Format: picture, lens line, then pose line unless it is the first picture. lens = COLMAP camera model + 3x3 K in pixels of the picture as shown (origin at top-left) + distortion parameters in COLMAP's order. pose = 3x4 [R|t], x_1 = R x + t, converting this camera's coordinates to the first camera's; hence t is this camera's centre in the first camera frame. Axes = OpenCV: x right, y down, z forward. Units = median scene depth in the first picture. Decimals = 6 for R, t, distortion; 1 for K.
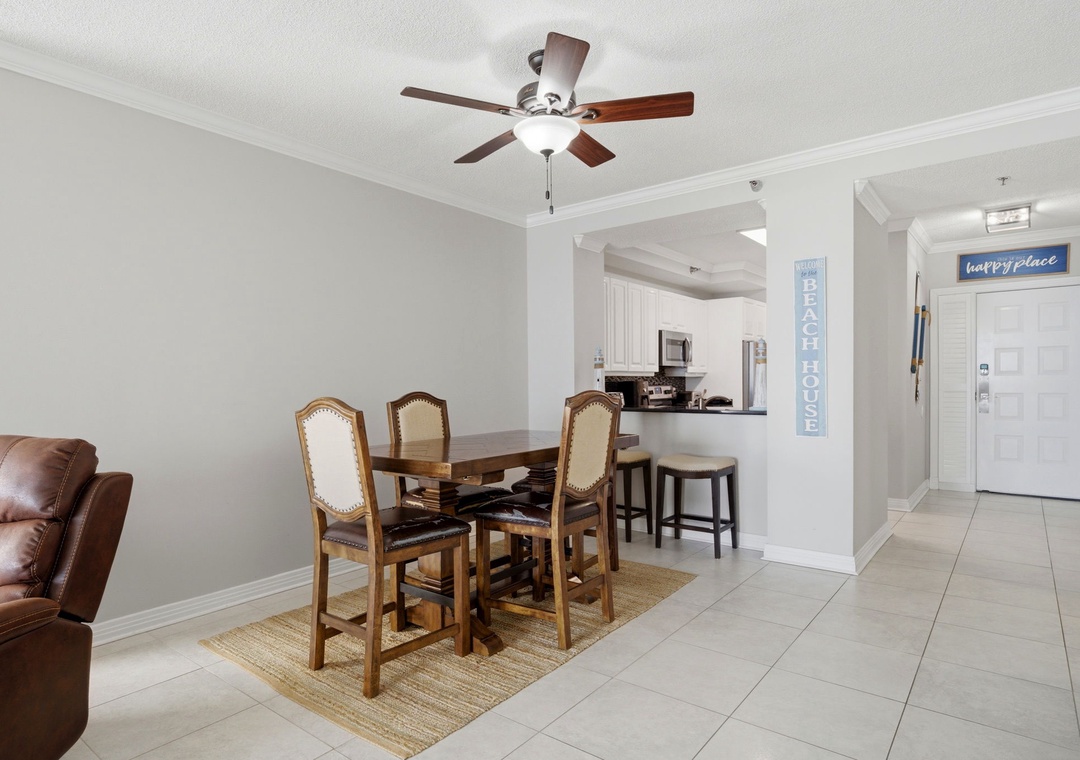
lens RADIAL K [[612.7, 0, 538.4], [0, 612.7, 404.1], [0, 0, 1]] dist [0.017324, -0.000149]
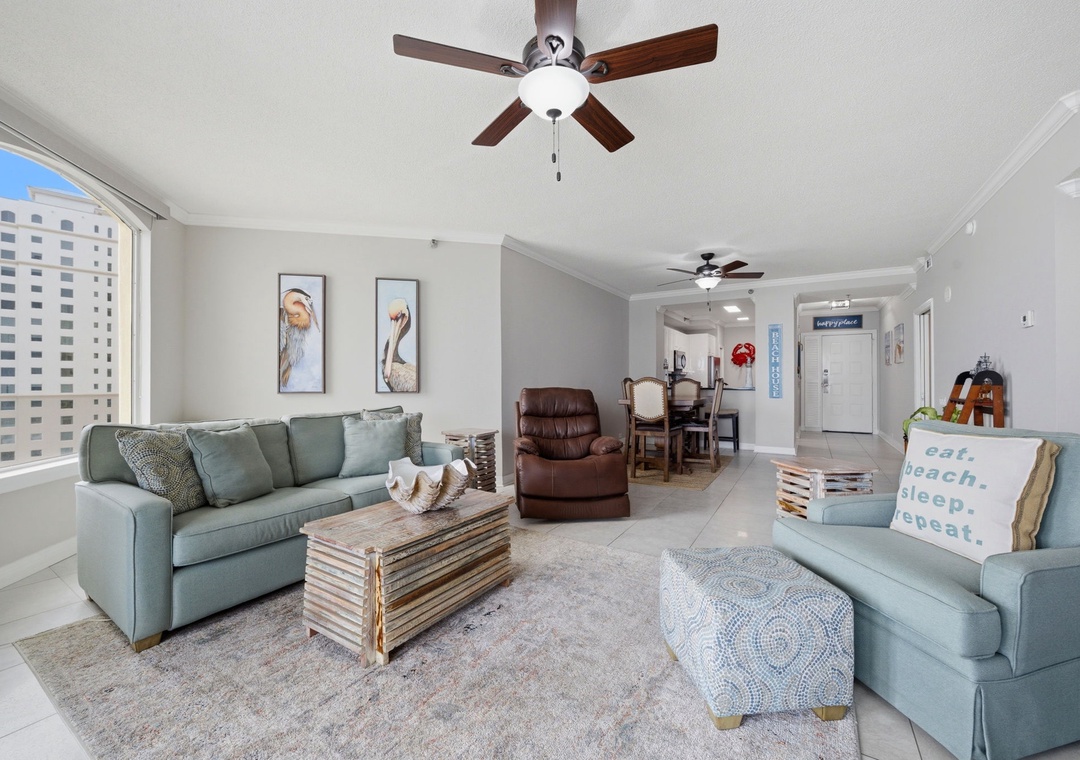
lens RADIAL K [[432.0, 0, 540.0], [0, 432.0, 380.0], [0, 0, 1]] dist [-0.002247, -0.000284]
pose [[0.994170, 0.011397, 0.107216, -0.448806], [-0.007793, 0.999392, -0.033981, 0.031067], [-0.107538, 0.032947, 0.993655, -0.390098]]
